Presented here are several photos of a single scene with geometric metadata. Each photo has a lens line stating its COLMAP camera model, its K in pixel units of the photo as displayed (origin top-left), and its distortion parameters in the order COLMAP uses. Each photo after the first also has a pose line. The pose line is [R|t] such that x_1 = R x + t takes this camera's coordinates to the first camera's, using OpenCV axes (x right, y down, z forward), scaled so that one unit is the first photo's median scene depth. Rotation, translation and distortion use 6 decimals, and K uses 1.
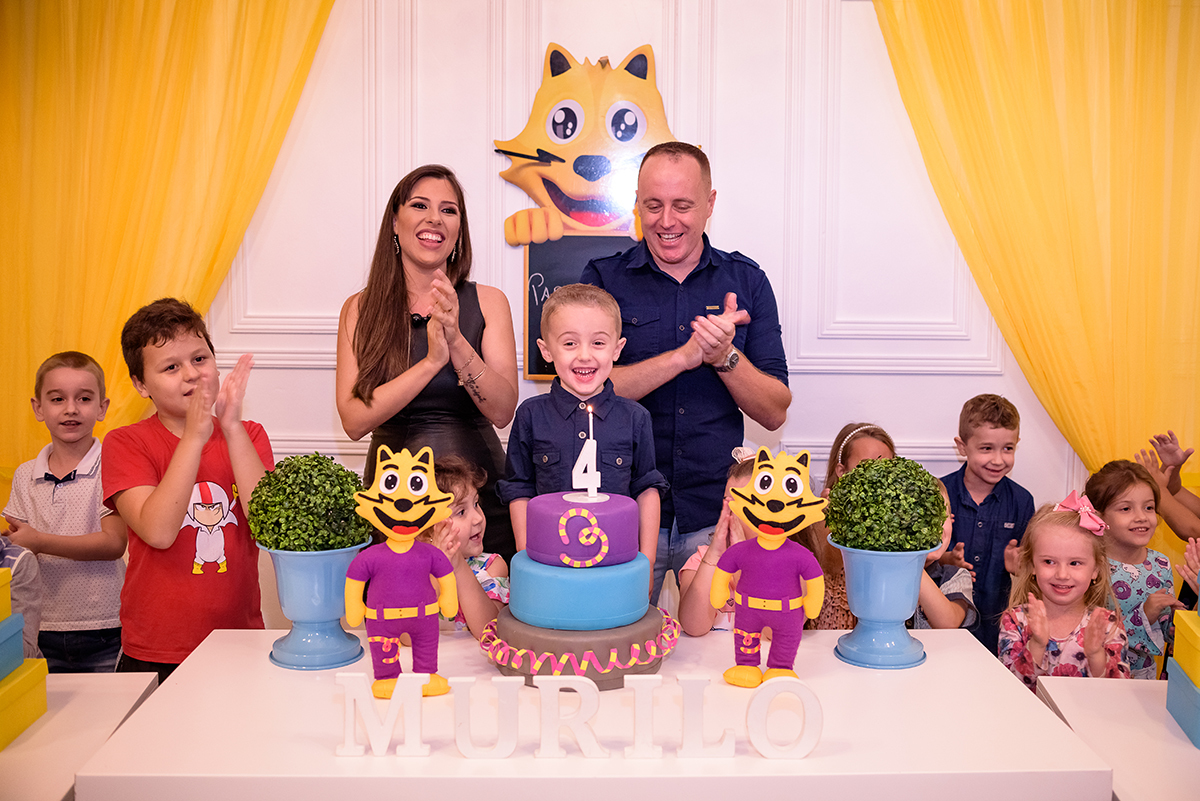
lens RADIAL K [[1219.6, 0, 600.0], [0, 1219.6, 400.5], [0, 0, 1]] dist [-0.075339, 0.041694]
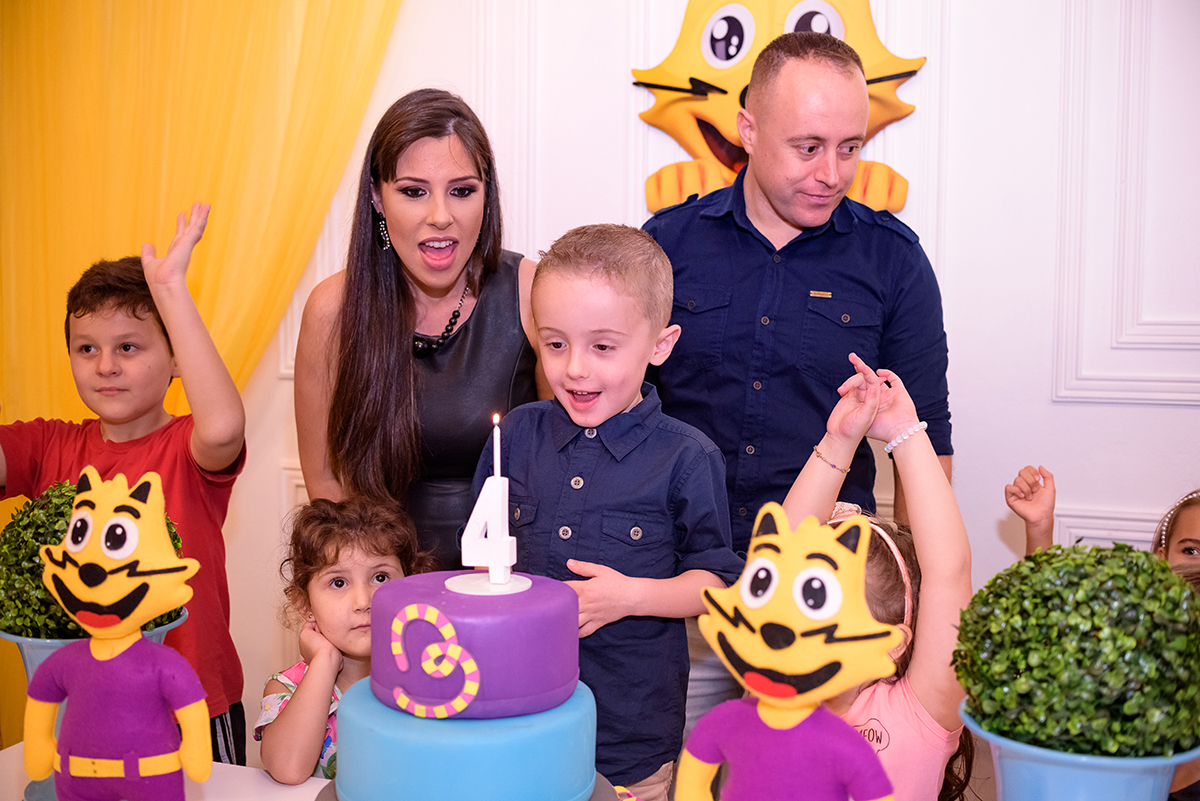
lens RADIAL K [[1219.6, 0, 600.0], [0, 1219.6, 400.5], [0, 0, 1]] dist [-0.075339, 0.041694]
pose [[0.943252, 0.023708, -0.331231, 0.219369], [-0.039030, 0.998450, -0.039680, 0.018225], [0.329777, 0.050356, 0.942715, 0.517099]]
